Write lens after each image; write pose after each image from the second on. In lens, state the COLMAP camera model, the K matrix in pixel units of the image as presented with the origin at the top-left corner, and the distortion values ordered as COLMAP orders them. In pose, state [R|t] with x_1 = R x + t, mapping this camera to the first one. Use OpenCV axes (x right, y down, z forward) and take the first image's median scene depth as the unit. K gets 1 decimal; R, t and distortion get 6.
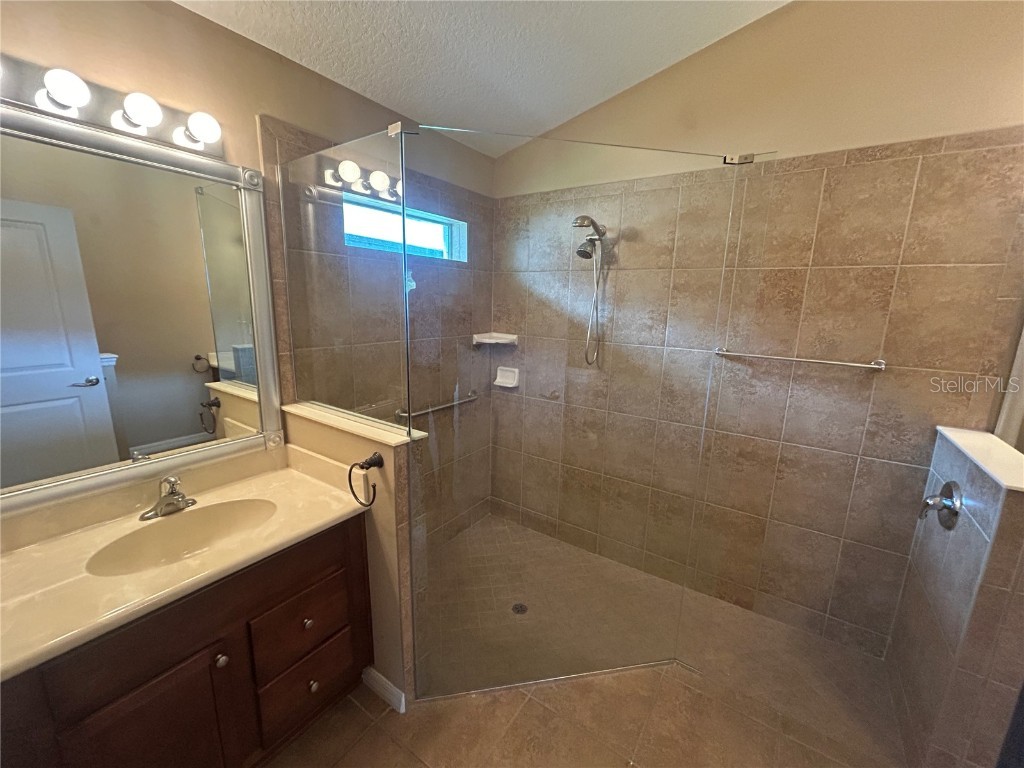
lens RADIAL K [[410.0, 0, 511.6], [0, 410.0, 384.5], [0, 0, 1]] dist [0.001524, 0.000061]
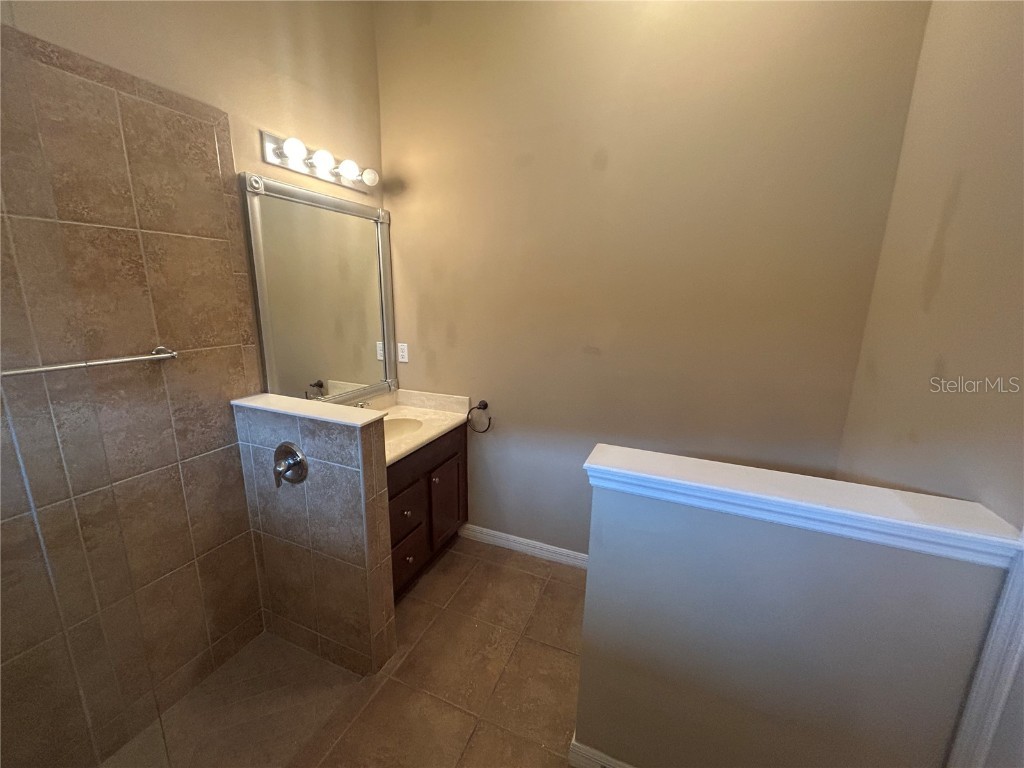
lens RADIAL K [[410.0, 0, 510.0], [0, 410.0, 381.8], [0, 0, 1]] dist [0.001524, 0.000061]
pose [[-0.198338, -0.239114, 0.950519, -0.041420], [0.179096, 0.944616, 0.275000, -0.096265], [-0.963632, 0.224778, -0.144529, 0.470074]]
